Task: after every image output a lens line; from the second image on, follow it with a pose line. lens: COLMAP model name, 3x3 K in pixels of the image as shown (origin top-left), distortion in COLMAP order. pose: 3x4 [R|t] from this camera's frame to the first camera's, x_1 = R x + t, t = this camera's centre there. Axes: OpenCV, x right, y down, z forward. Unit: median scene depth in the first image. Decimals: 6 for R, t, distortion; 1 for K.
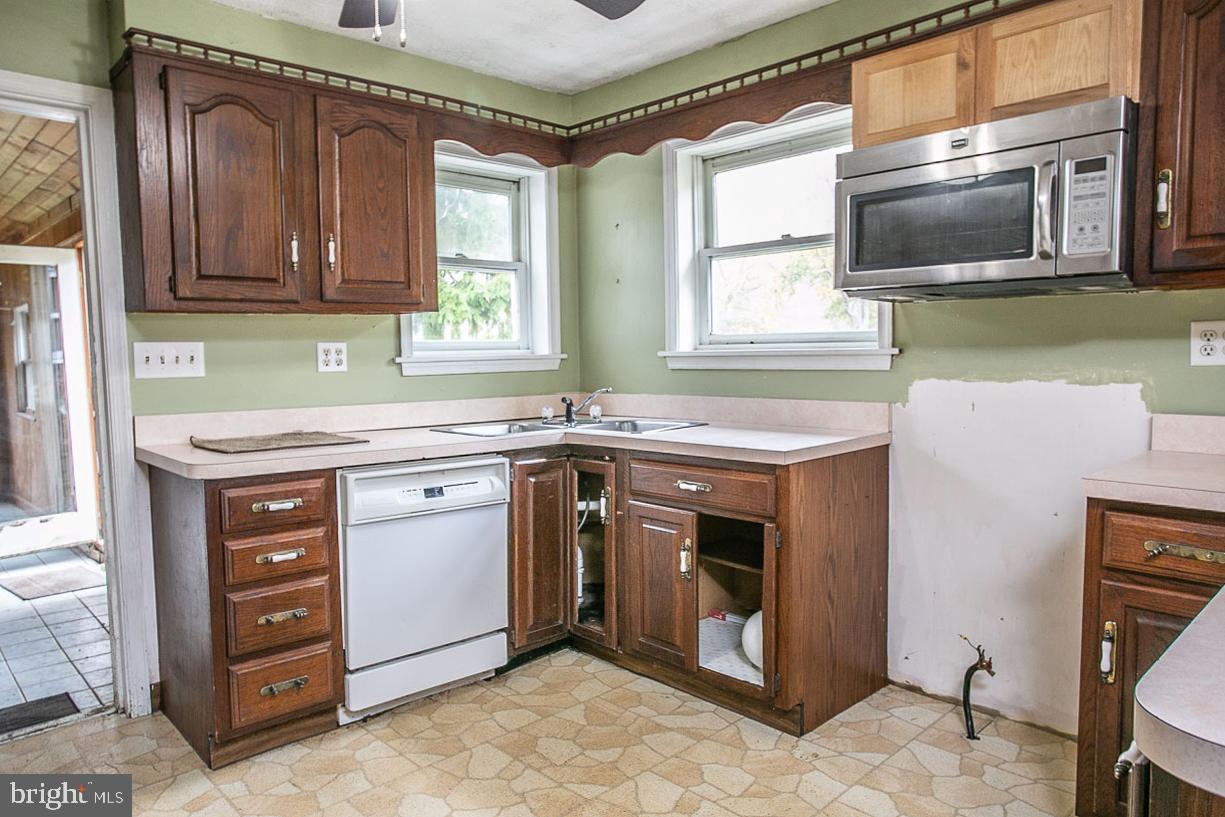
lens RADIAL K [[808.8, 0, 669.6], [0, 808.8, 407.0], [0, 0, 1]] dist [-0.036298, 0.044185]
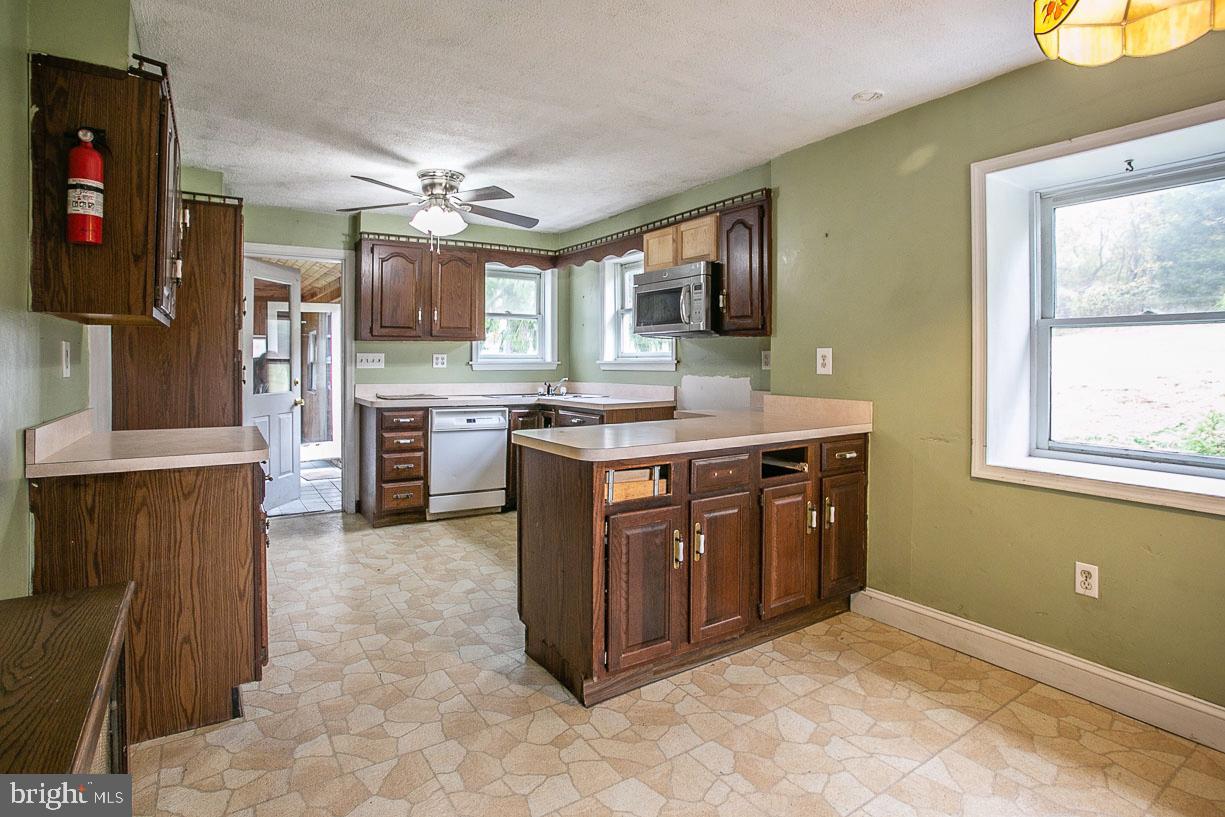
lens RADIAL K [[605.4, 0, 611.8], [0, 605.4, 363.7], [0, 0, 1]] dist [-0.000950, -0.000033]
pose [[0.977396, 0.015731, -0.210830, 0.442849], [-0.029737, 0.997543, -0.063429, 0.041073], [0.209315, 0.068264, 0.975463, -0.580402]]
